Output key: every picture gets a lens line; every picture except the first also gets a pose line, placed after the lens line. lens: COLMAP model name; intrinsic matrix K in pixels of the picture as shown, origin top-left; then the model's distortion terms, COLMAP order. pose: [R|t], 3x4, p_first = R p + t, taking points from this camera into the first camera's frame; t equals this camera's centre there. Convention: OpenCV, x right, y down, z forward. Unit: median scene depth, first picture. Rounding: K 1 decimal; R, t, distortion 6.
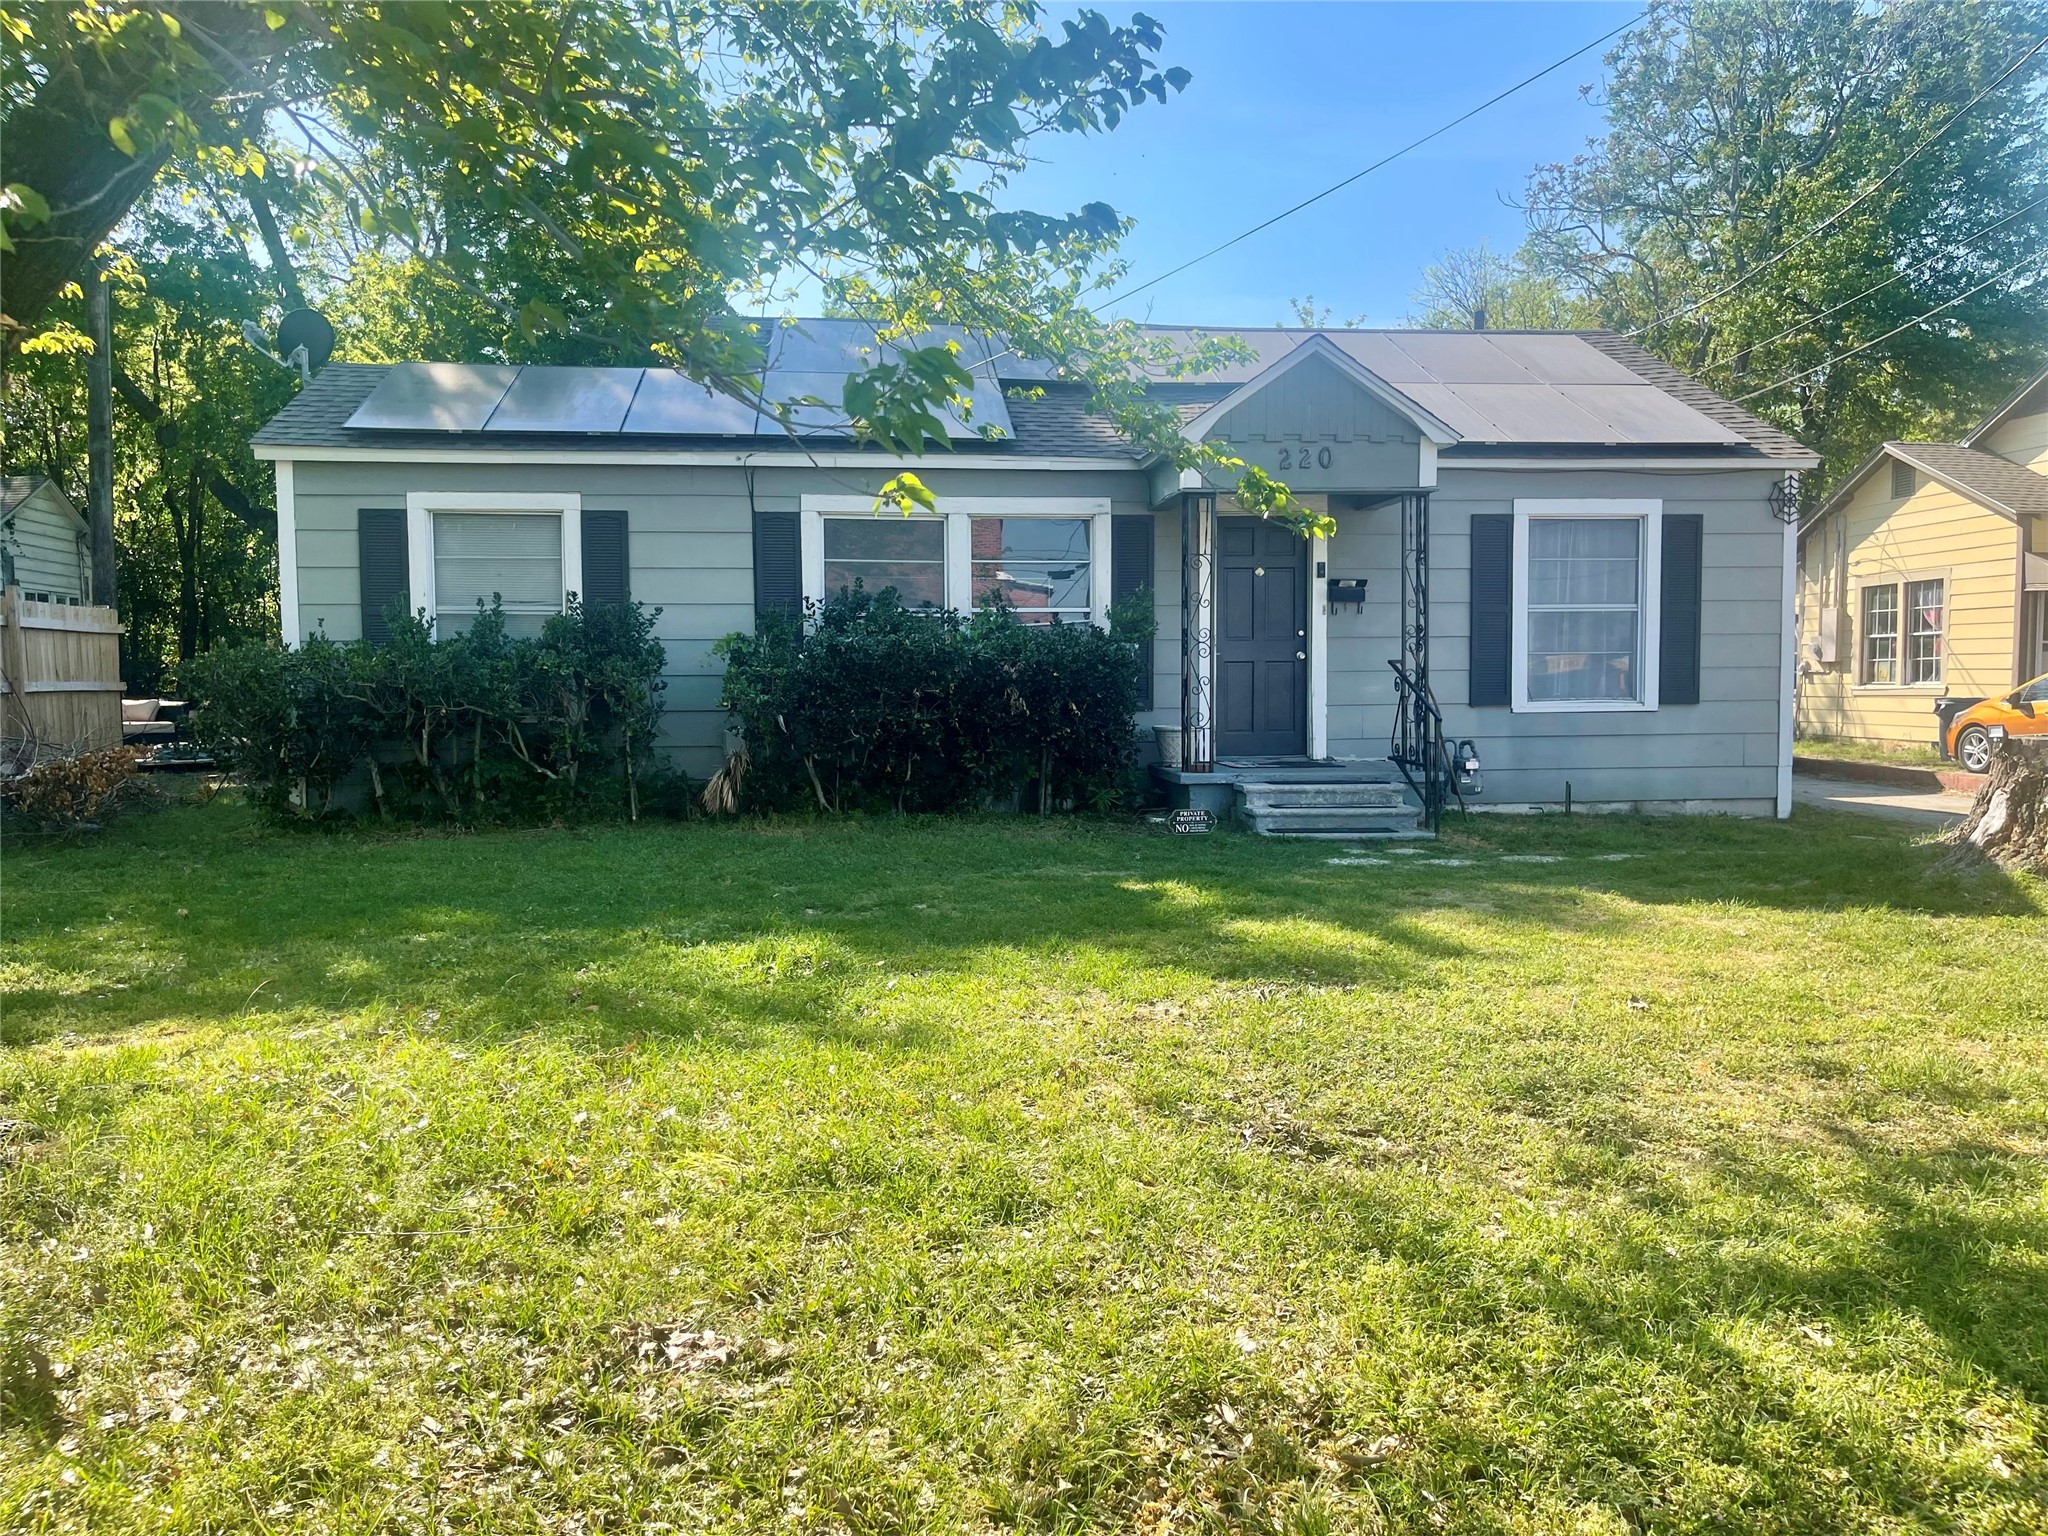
lens RADIAL K [[1514.6, 0, 1034.2], [0, 1514.6, 772.8], [0, 0, 1]] dist [0.033142, -0.015007]
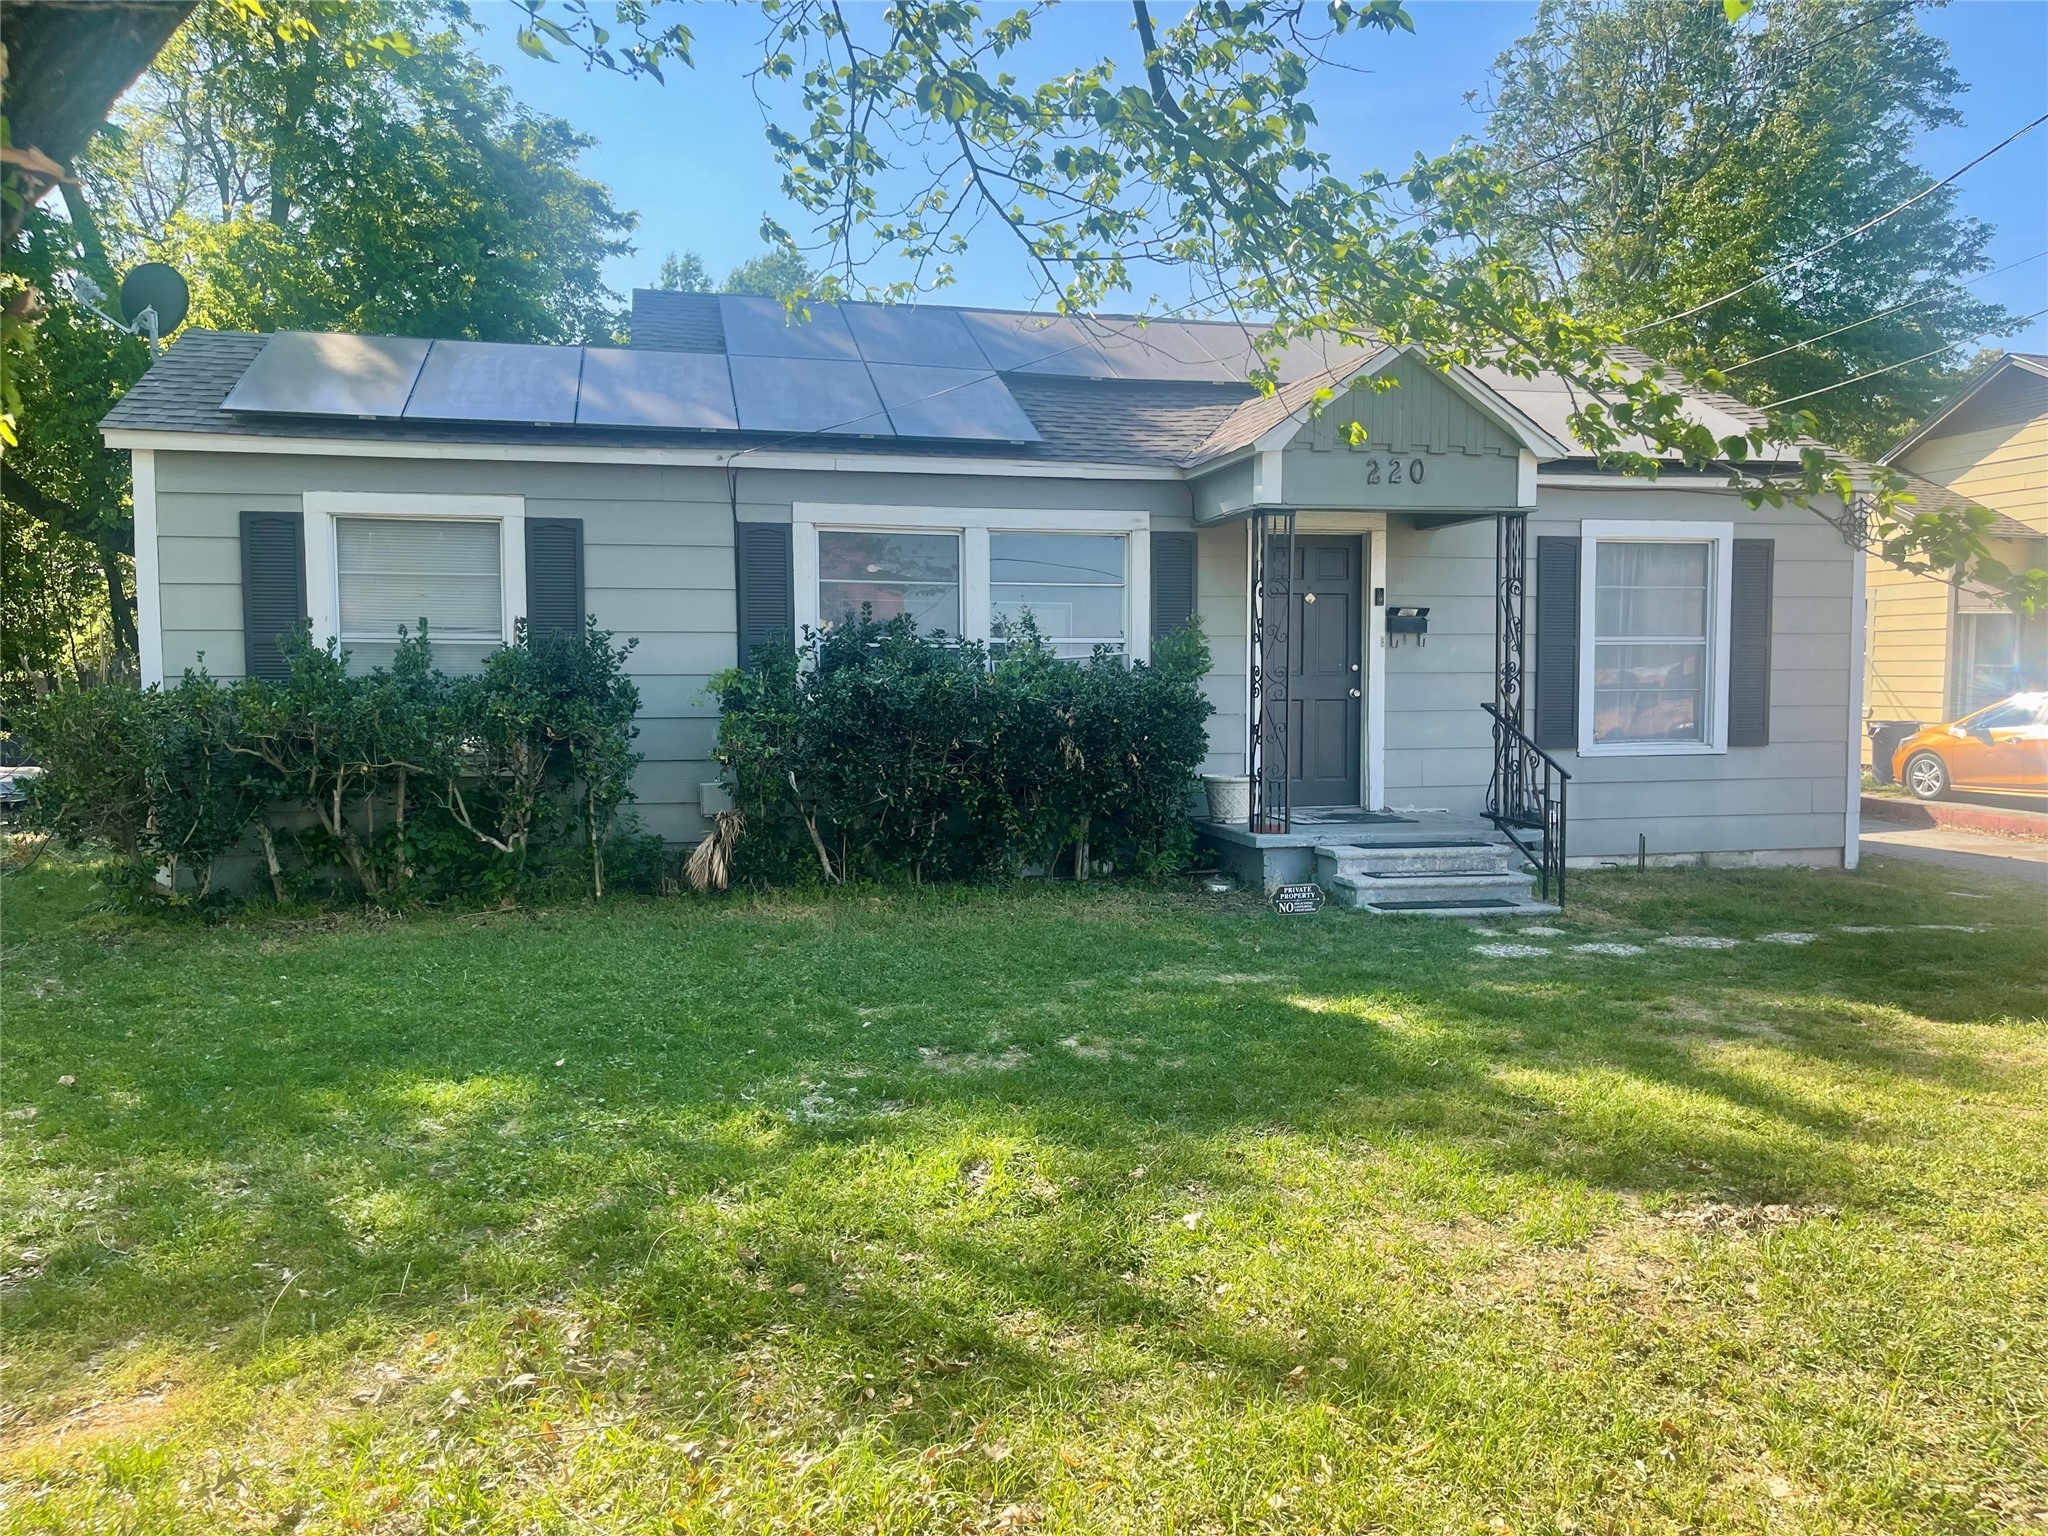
lens RADIAL K [[1514.6, 0, 1015.7], [0, 1514.6, 764.2], [0, 0, 1]] dist [0.033142, -0.015007]
pose [[0.993415, -0.003198, 0.114523, -0.129327], [0.003668, 0.999986, -0.003890, -0.035187], [-0.114509, 0.004285, 0.993413, 0.154735]]
